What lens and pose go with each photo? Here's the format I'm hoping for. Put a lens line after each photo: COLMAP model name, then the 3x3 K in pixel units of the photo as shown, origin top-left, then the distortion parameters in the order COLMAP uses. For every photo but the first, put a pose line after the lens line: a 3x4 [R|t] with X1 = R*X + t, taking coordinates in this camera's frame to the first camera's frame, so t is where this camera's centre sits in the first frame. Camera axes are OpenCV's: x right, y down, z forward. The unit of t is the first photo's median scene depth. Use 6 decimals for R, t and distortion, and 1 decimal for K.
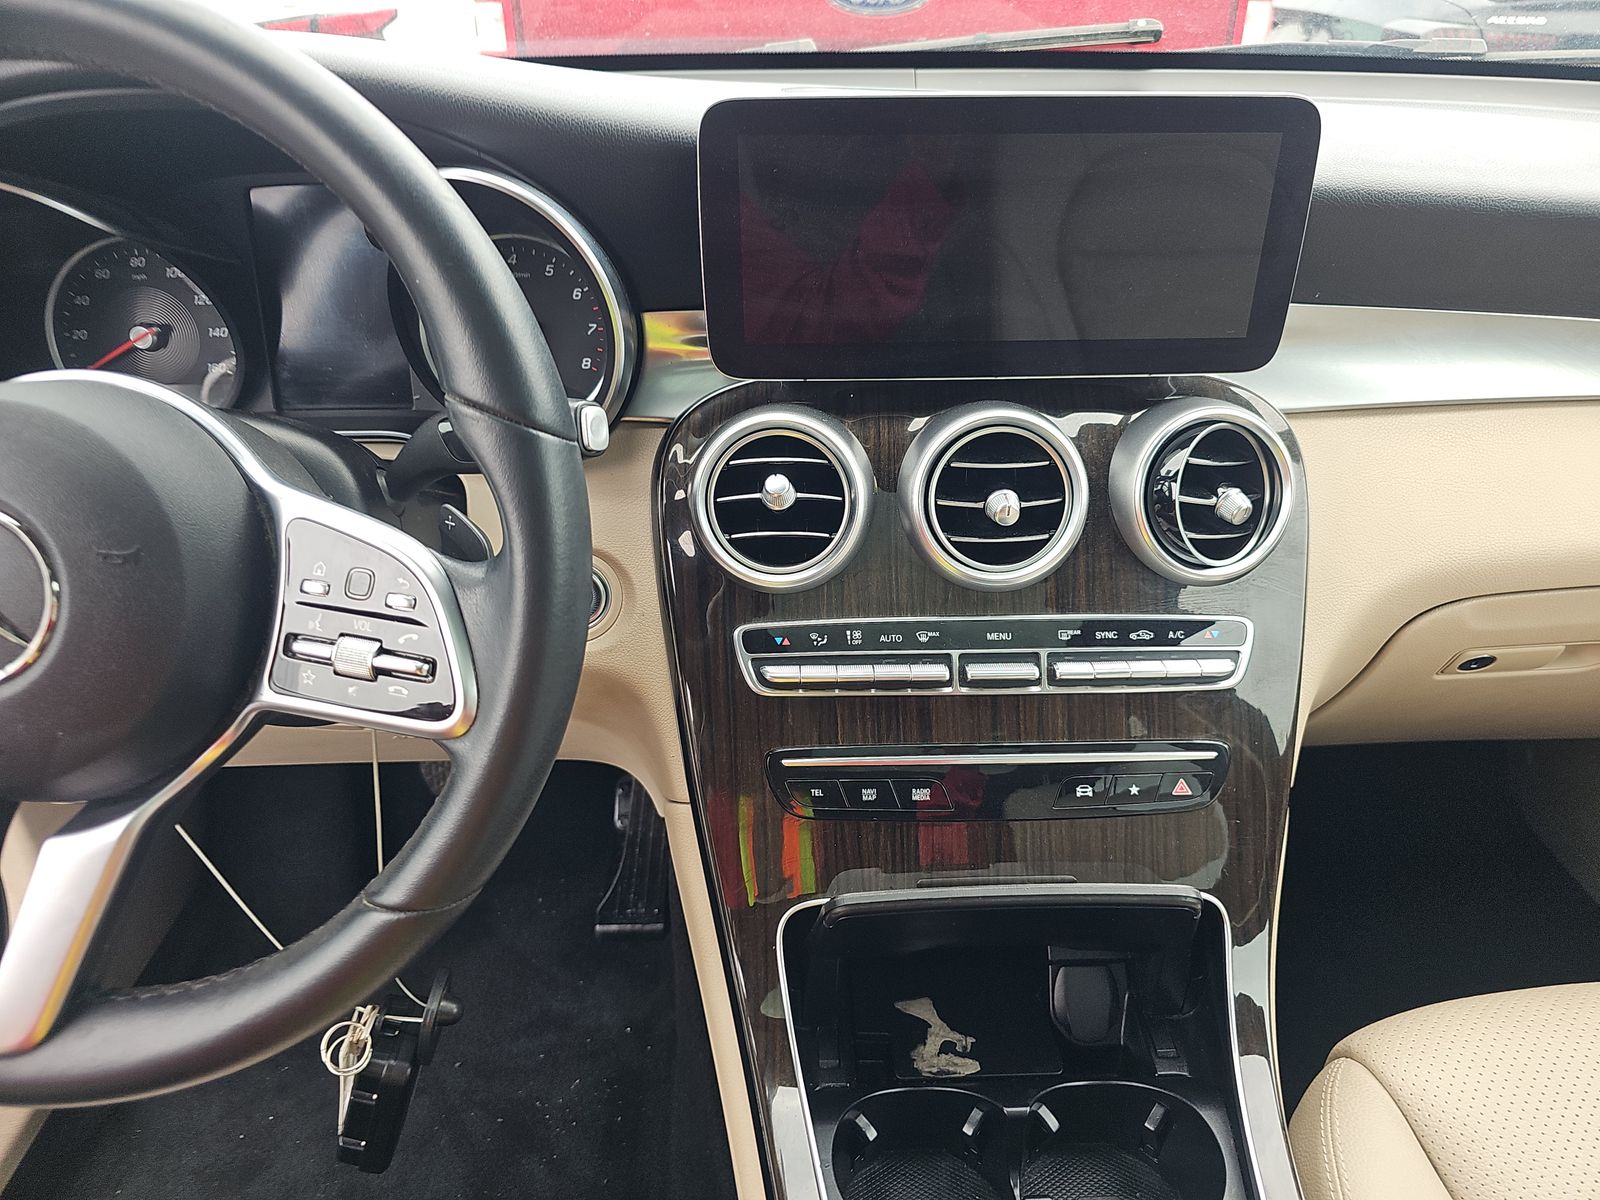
lens RADIAL K [[1062.3, 0, 800.0], [0, 1062.3, 600.0], [0, 0, 1]] dist [0.008188, -0.002769]
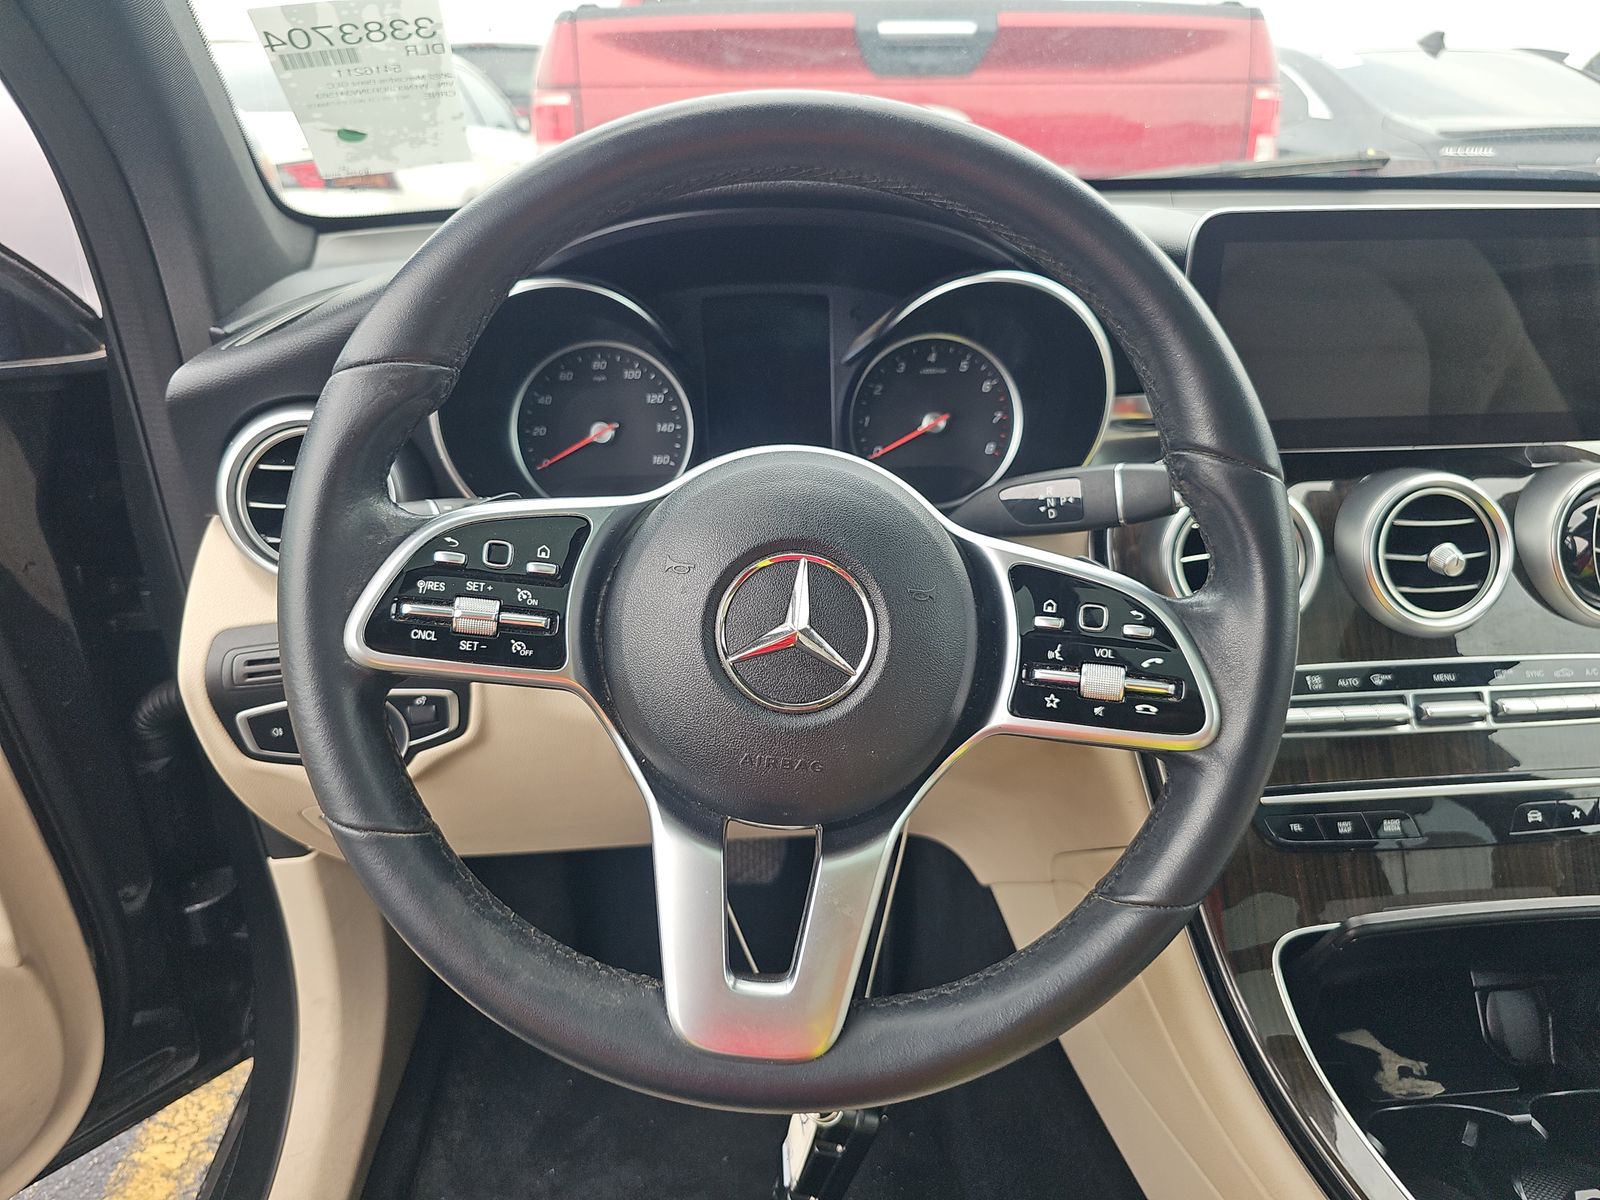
lens RADIAL K [[1077.5, 0, 800.0], [0, 1077.5, 600.0], [0, 0, 1]] dist [-0.031103, 0.003260]
pose [[0.999408, -0.025499, 0.023088, -0.503099], [0.027815, 0.993948, -0.106267, 0.053277], [-0.020238, 0.106847, 0.994070, -0.089626]]
